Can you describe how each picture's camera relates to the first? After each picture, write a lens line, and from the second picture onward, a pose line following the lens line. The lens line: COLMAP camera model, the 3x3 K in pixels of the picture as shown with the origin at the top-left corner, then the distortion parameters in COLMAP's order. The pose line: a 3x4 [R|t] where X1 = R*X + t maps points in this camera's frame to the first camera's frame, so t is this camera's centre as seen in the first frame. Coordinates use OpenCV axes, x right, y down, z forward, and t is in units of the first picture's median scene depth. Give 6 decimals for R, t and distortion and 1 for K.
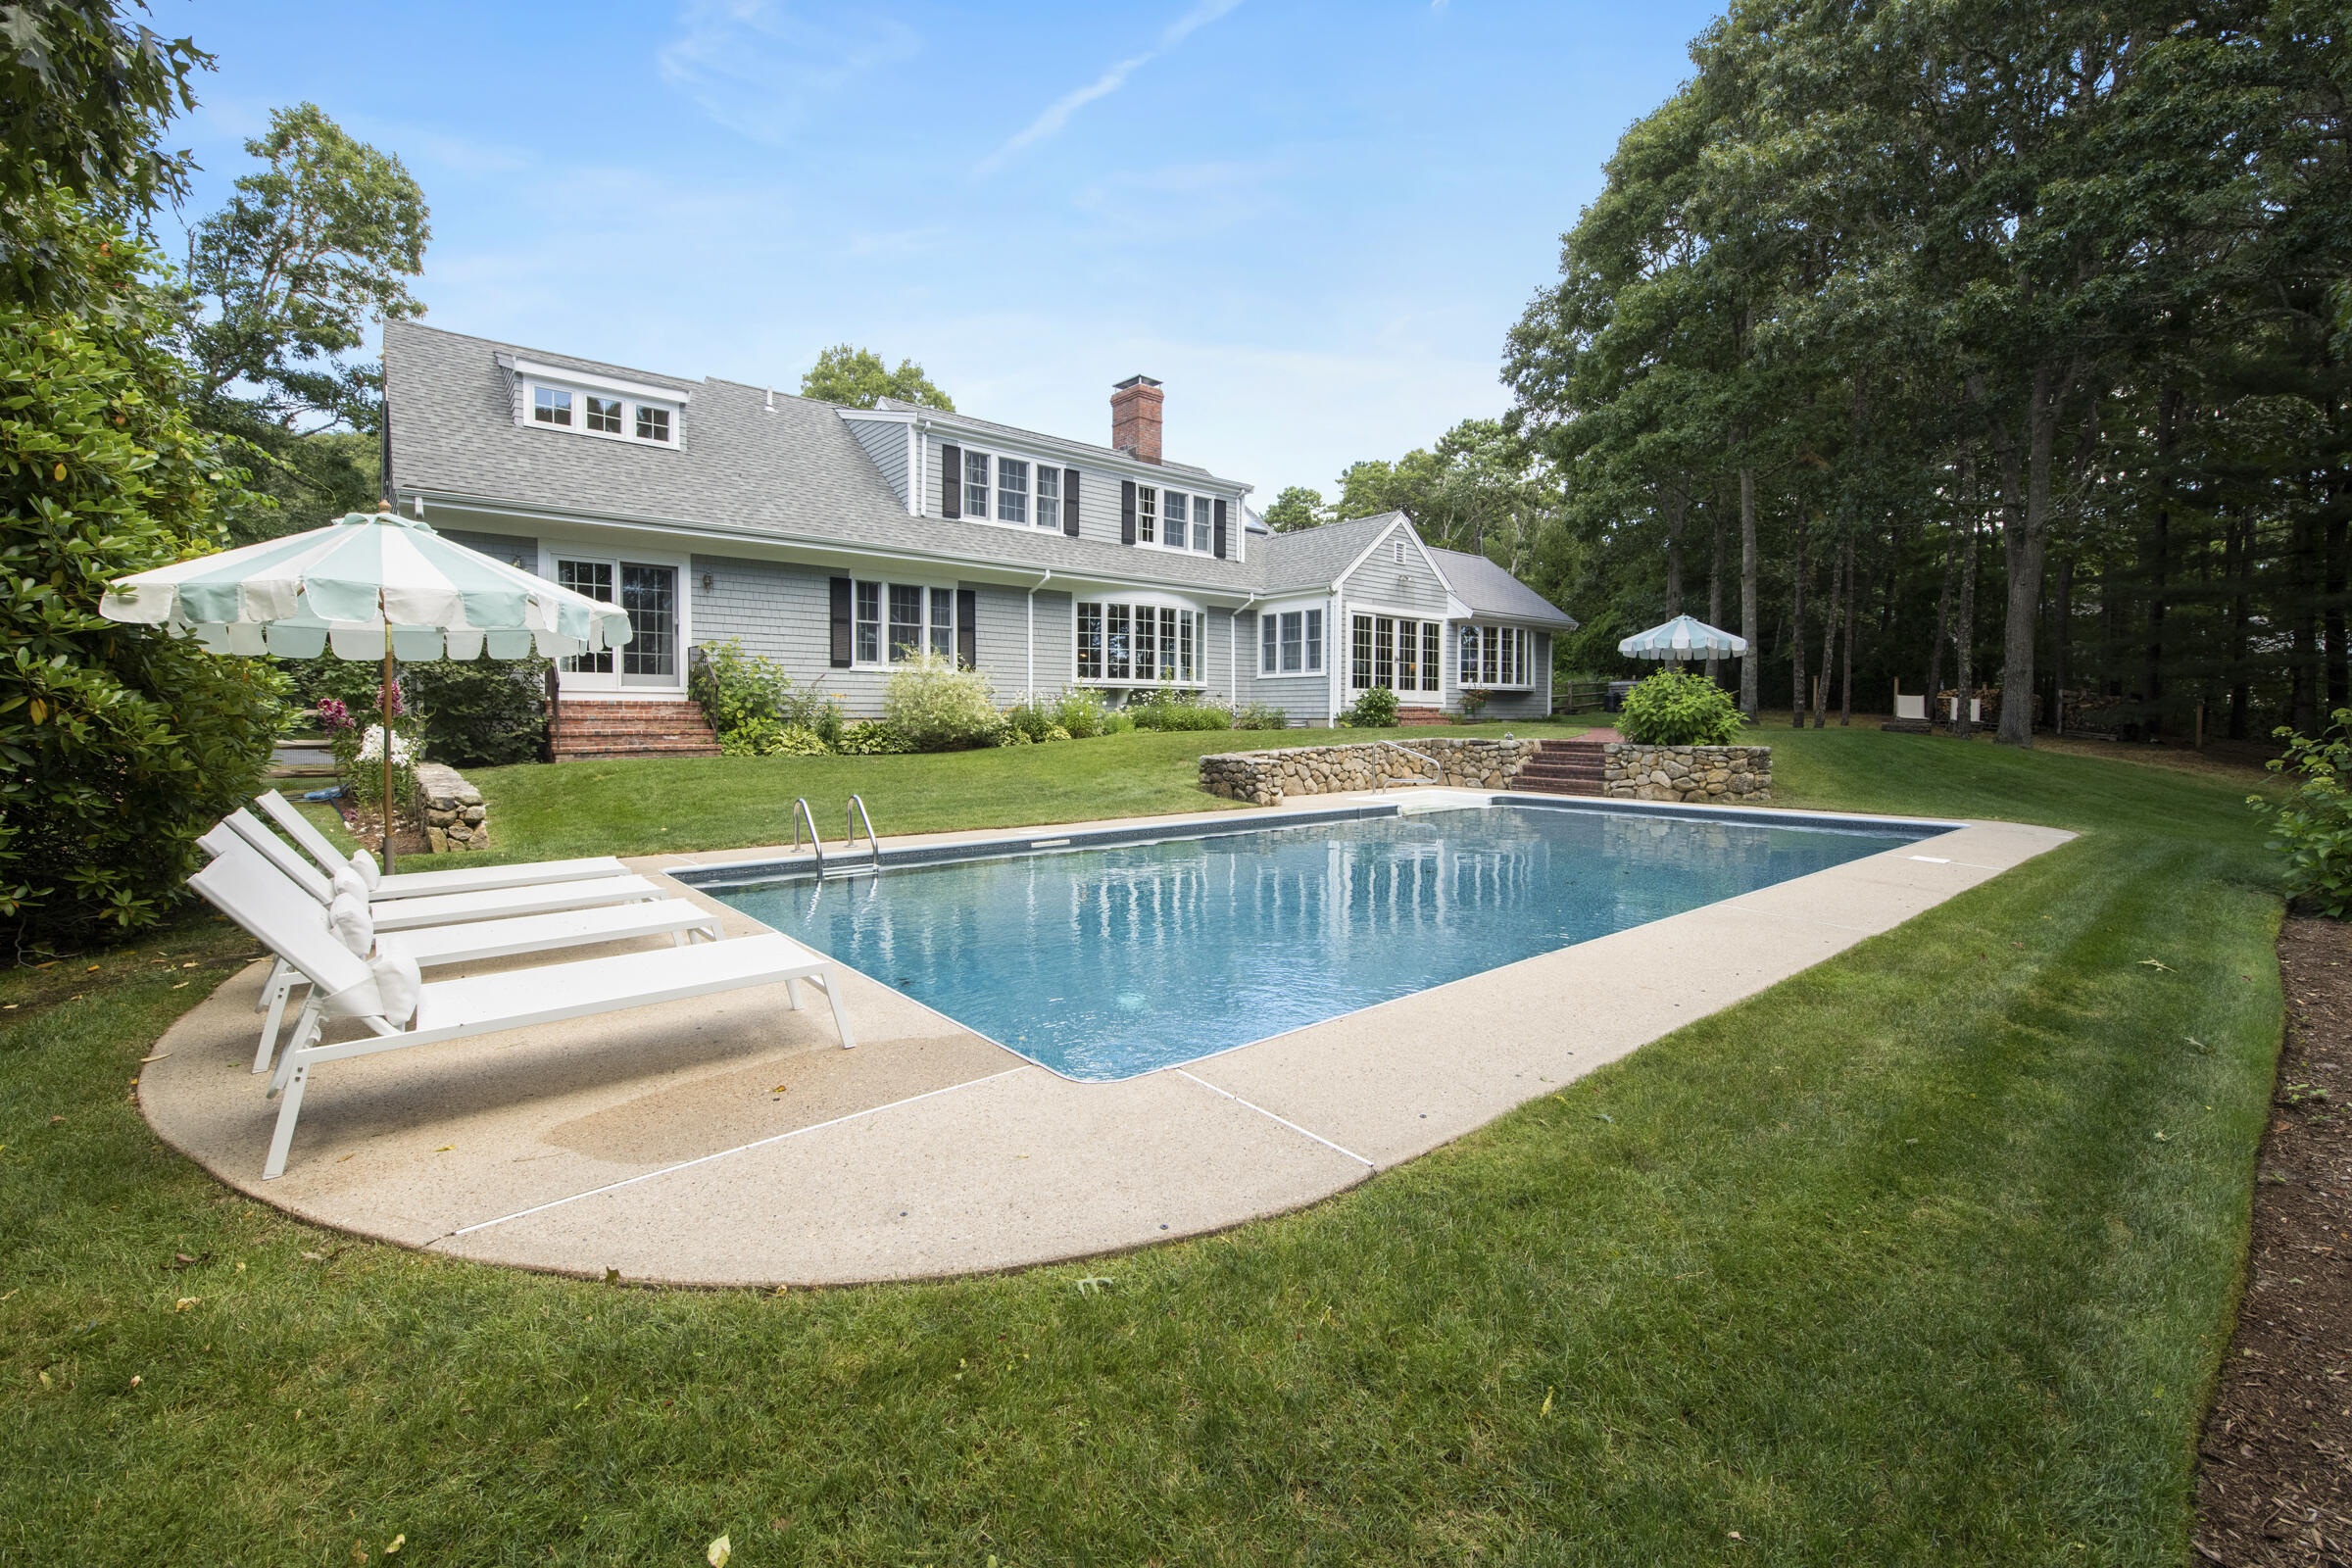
lens RADIAL K [[1009.0, 0, 1132.4], [0, 1009.0, 777.9], [0, 0, 1]] dist [-0.019851, 0.000158]
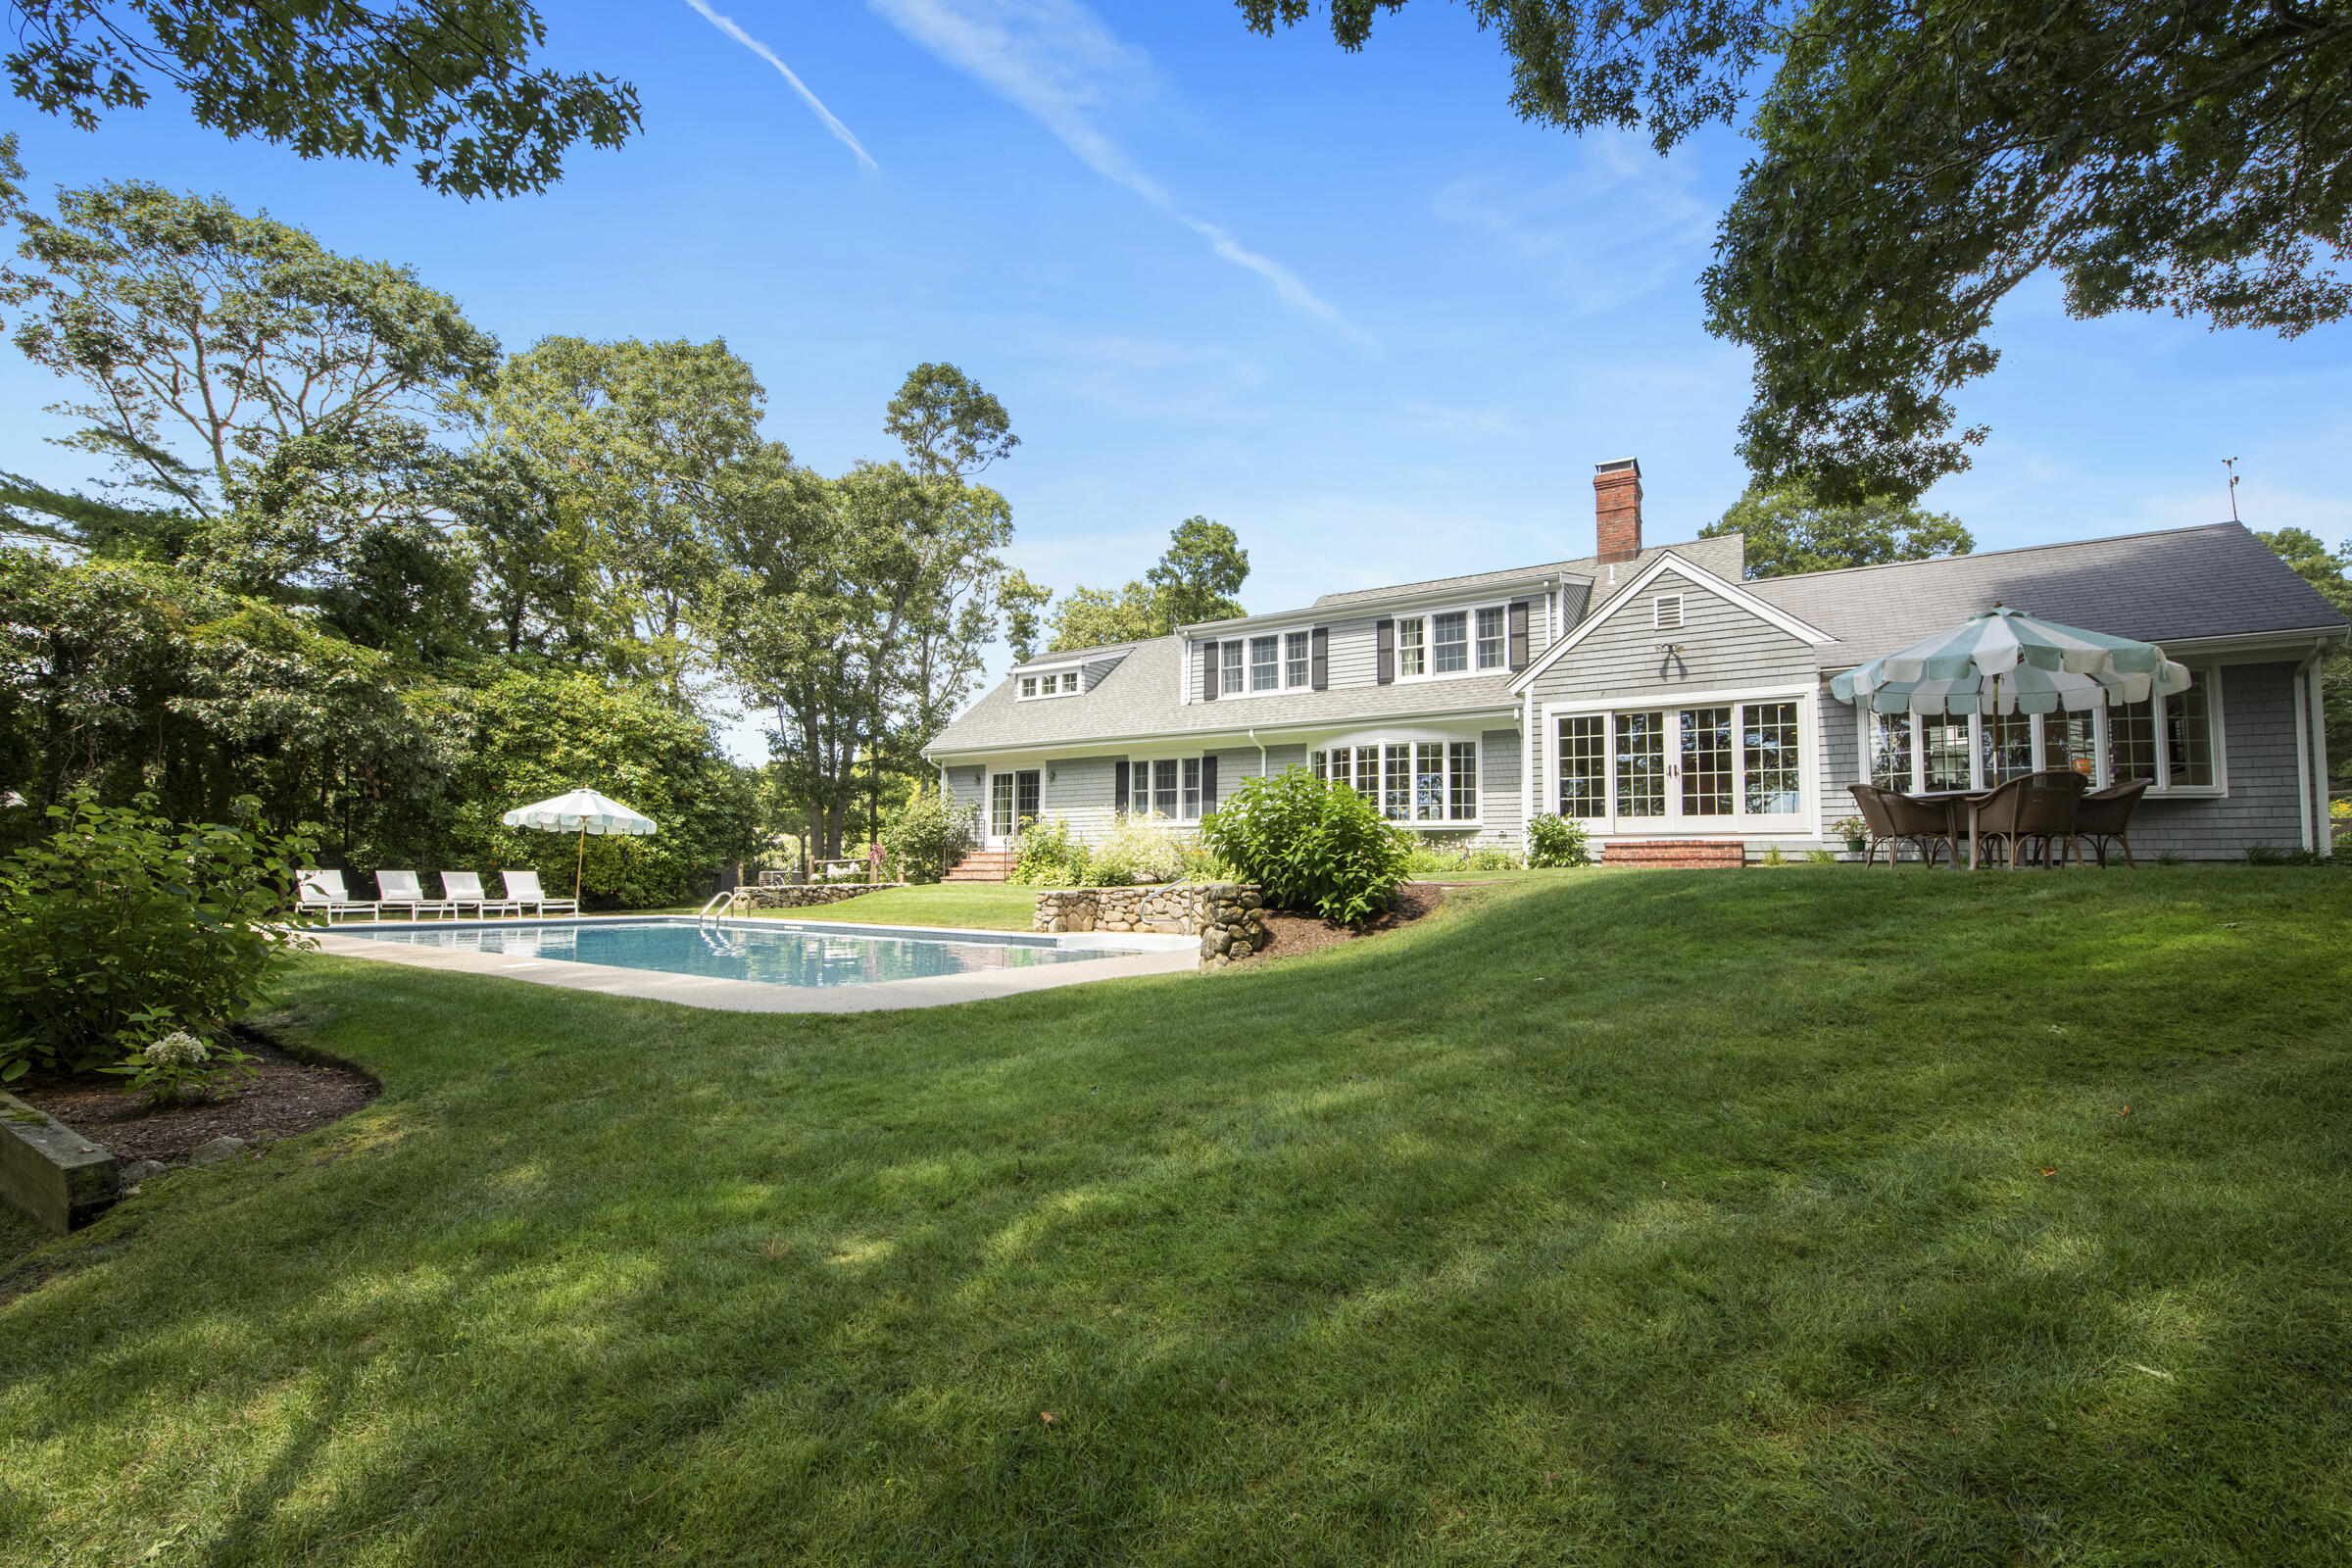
lens RADIAL K [[1009.0, 0, 1132.4], [0, 1009.0, 777.9], [0, 0, 1]] dist [-0.019851, 0.000158]
pose [[0.298334, -0.093740, -0.949847, 0.866188], [-0.063468, 0.991015, -0.117737, -0.013109], [0.952349, 0.095410, 0.289704, 0.517822]]
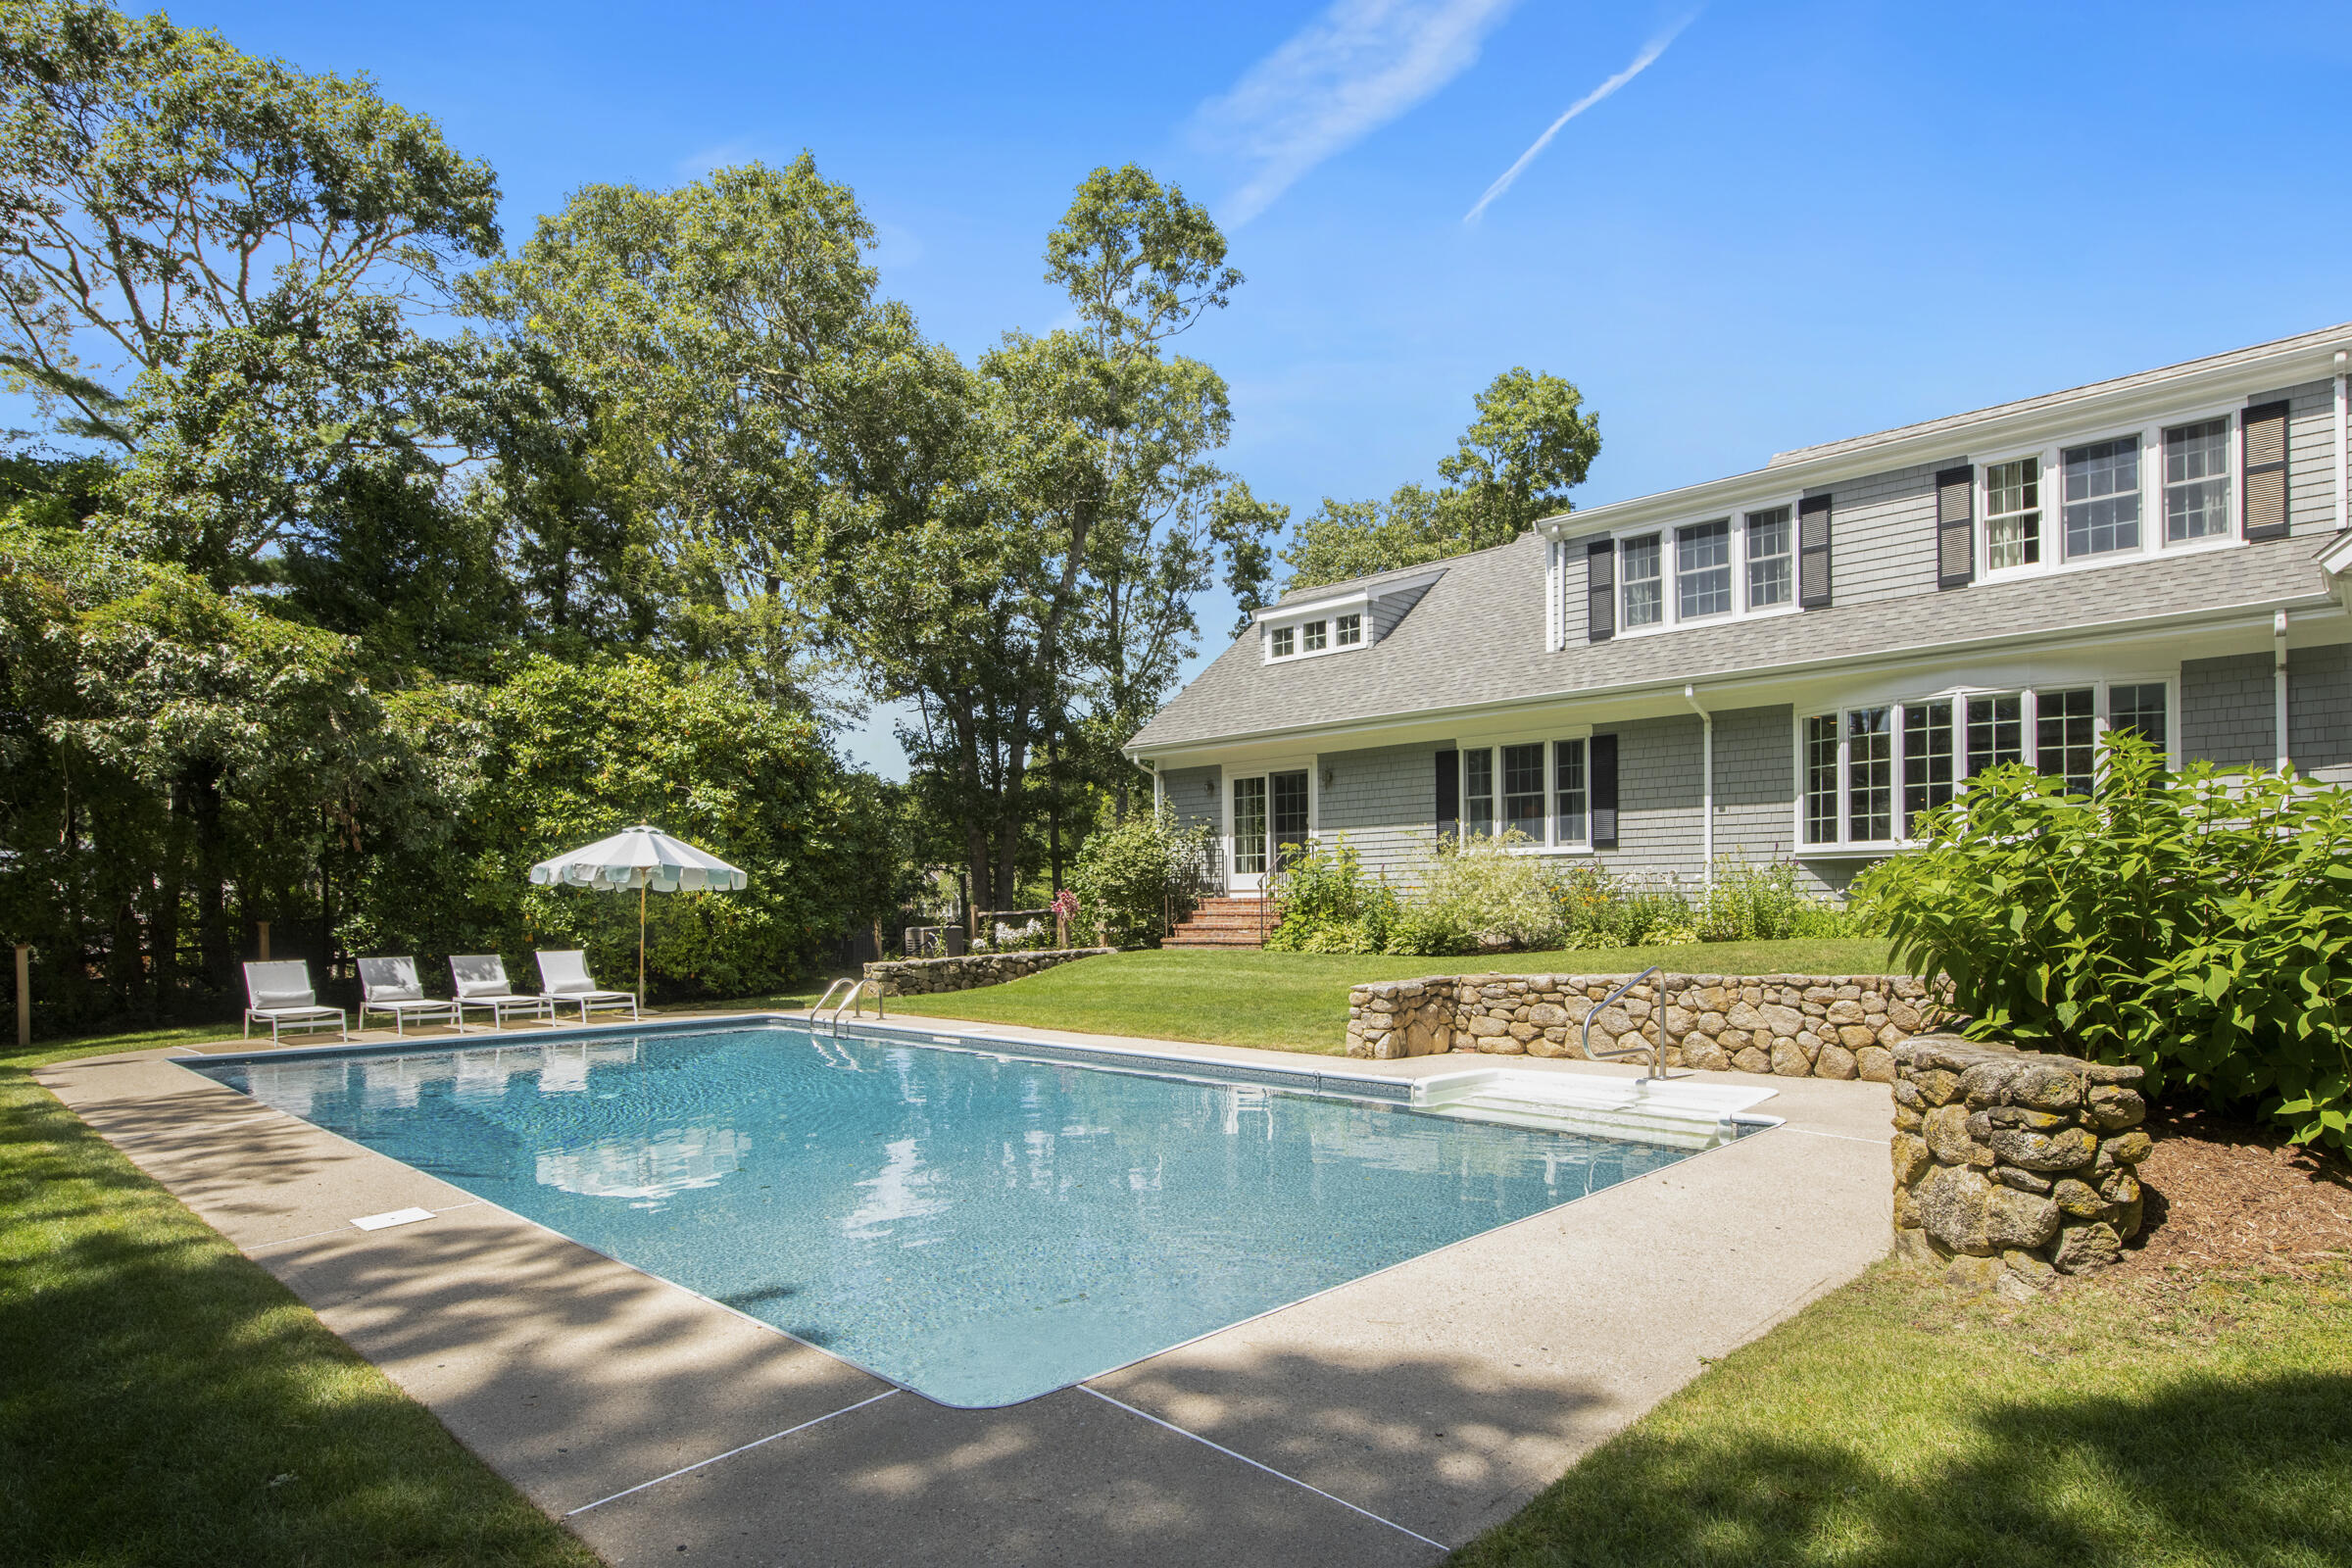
lens RADIAL K [[1284.8, 0, 1093.6], [0, 1284.8, 895.1], [0, 0, 1]] dist [-0.002355, 0.000357]
pose [[0.085013, -0.012150, -0.996306, 0.652975], [-0.047468, 0.998741, -0.016230, -0.037908], [0.995249, 0.048672, 0.084329, 0.519593]]
